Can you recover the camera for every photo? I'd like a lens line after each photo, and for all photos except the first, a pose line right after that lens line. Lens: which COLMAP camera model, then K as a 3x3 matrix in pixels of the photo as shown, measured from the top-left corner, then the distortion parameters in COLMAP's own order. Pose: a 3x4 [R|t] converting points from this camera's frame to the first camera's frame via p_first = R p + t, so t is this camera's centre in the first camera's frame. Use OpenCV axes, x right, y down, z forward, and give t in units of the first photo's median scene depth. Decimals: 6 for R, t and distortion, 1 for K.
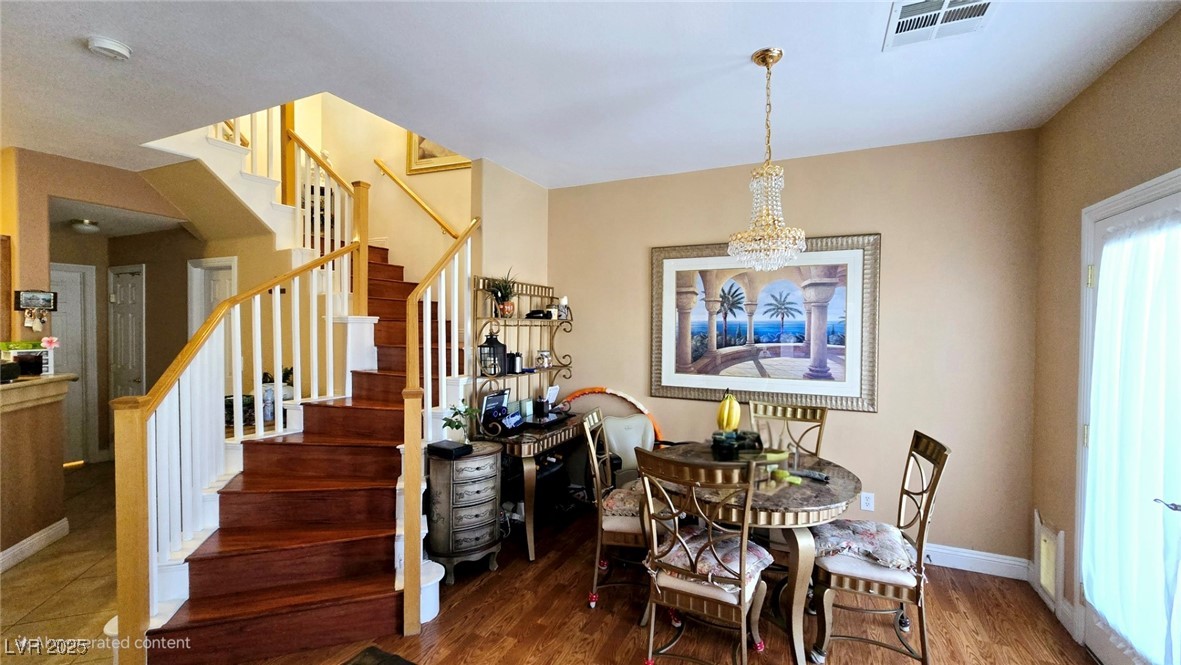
lens RADIAL K [[484.7, 0, 592.3], [0, 484.7, 336.1], [0, 0, 1]] dist [-0.002665, -0.000196]
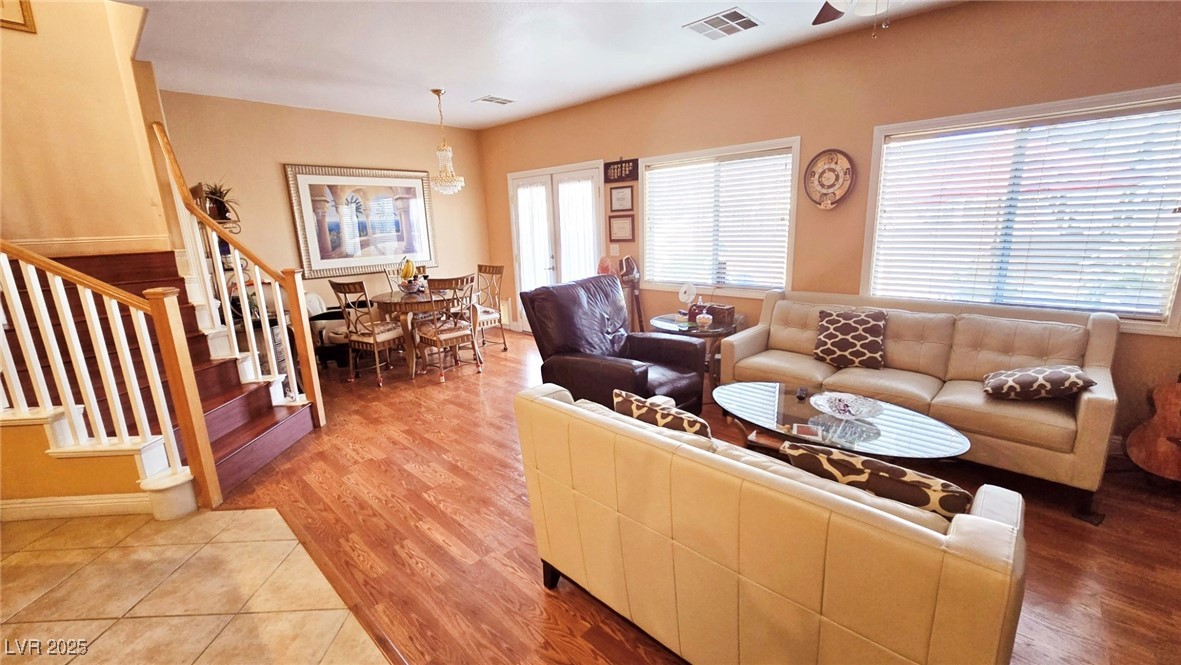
lens RADIAL K [[484.7, 0, 592.0], [0, 484.7, 332.1], [0, 0, 1]] dist [-0.002665, -0.000196]
pose [[0.329754, -0.228260, 0.916057, -0.978223], [0.052247, 0.973255, 0.223706, 0.008680], [-0.942620, -0.025906, 0.332861, -0.231771]]
